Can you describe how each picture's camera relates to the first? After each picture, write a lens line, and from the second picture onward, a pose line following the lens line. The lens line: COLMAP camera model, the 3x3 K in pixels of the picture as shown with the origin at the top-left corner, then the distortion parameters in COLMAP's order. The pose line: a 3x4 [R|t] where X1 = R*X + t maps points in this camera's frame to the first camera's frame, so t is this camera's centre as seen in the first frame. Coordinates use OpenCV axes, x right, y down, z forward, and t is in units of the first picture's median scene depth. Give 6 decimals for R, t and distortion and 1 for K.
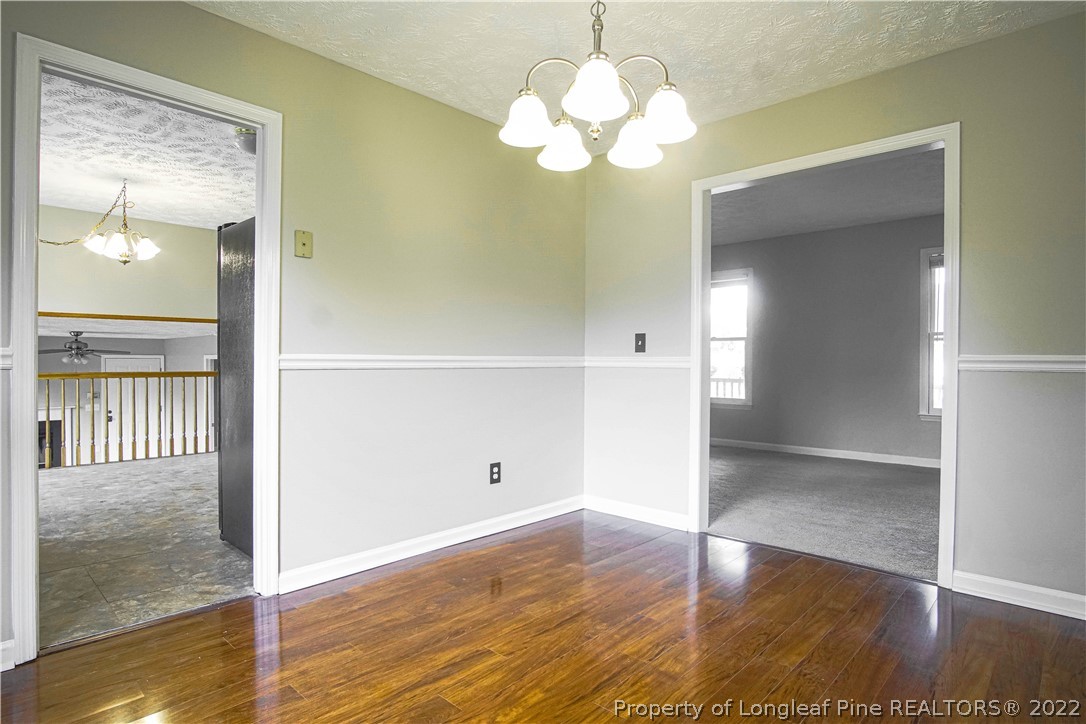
lens RADIAL K [[581.2, 0, 541.4], [0, 581.2, 365.6], [0, 0, 1]] dist [-0.035660, 0.009252]
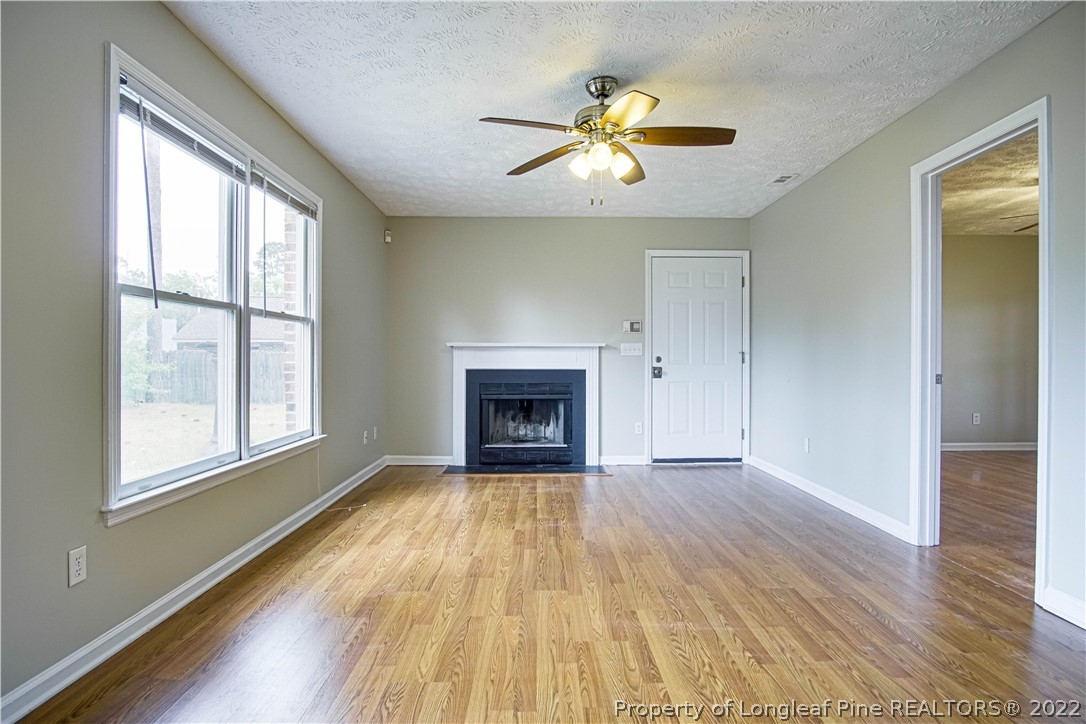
lens RADIAL K [[581.2, 0, 541.4], [0, 581.2, 365.6], [0, 0, 1]] dist [-0.035660, 0.009252]
pose [[0.691472, 0.003479, -0.722395, -0.589949], [-0.005200, 0.999986, -0.000162, 0.115860], [0.722385, 0.003869, 0.691481, 0.735206]]
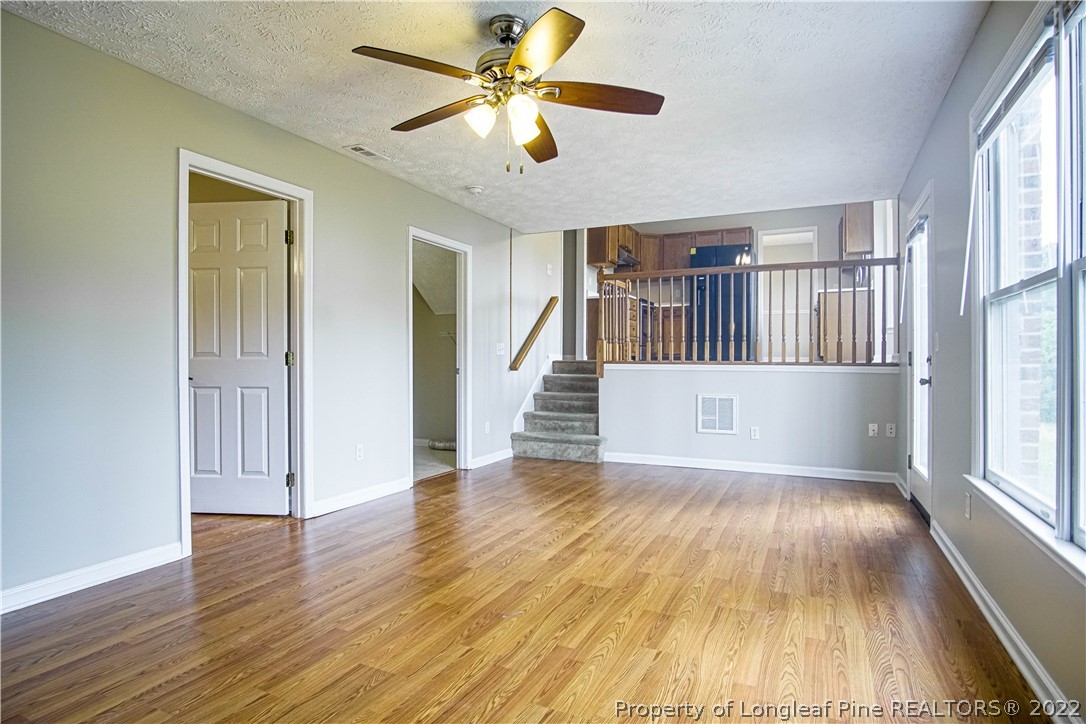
lens RADIAL K [[581.2, 0, 541.4], [0, 581.2, 365.6], [0, 0, 1]] dist [-0.035660, 0.009252]
pose [[-0.309147, -0.012522, 0.950932, -1.112456], [0.006518, 0.999862, 0.015285, 0.110823], [-0.950992, 0.010924, -0.309023, 1.086691]]
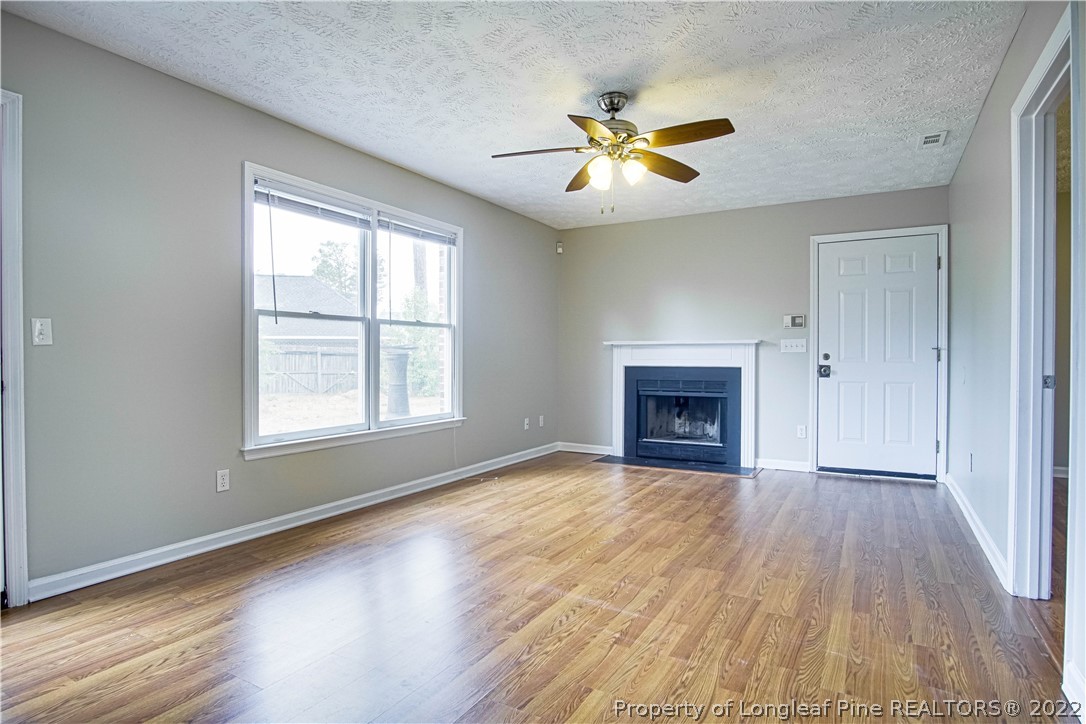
lens RADIAL K [[581.2, 0, 541.4], [0, 581.2, 365.6], [0, 0, 1]] dist [-0.035660, 0.009252]
pose [[0.233792, 0.009458, -0.972241, -0.460337], [-0.009151, 0.999930, 0.007527, 0.115257], [0.972244, 0.007137, 0.233862, 0.874895]]
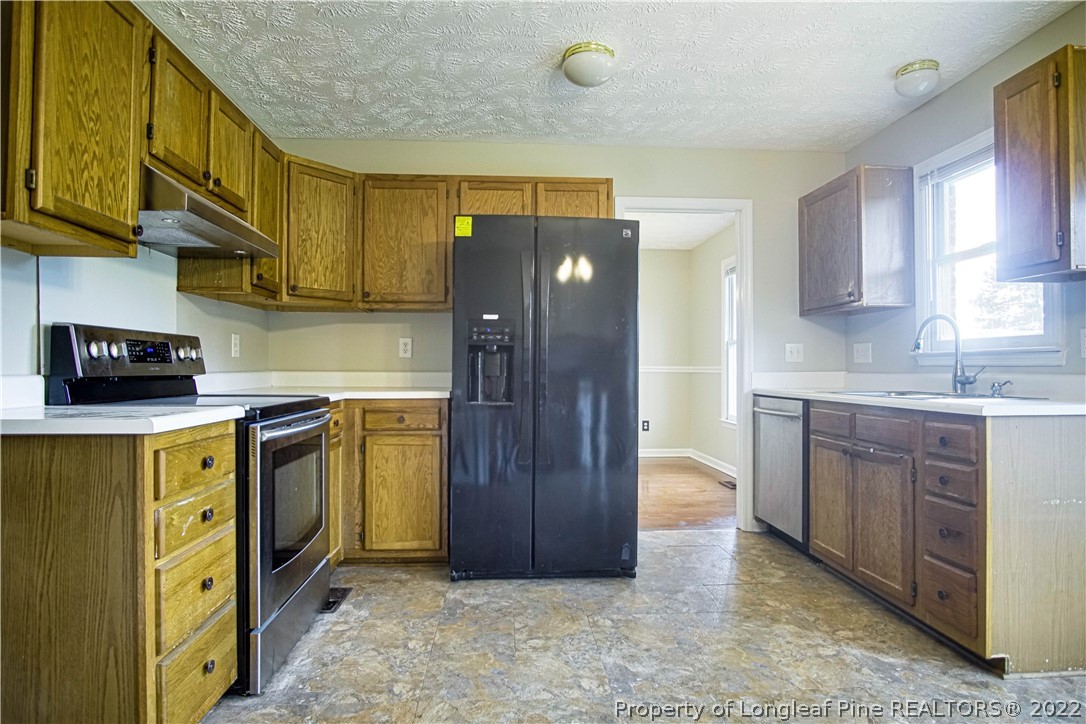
lens RADIAL K [[581.2, 0, 541.4], [0, 581.2, 365.6], [0, 0, 1]] dist [-0.035660, 0.009252]
pose [[-0.731798, -0.003453, 0.681513, -0.415039], [0.001180, 0.999979, 0.006333, -0.009461], [-0.681521, 0.005438, -0.731779, 0.685687]]
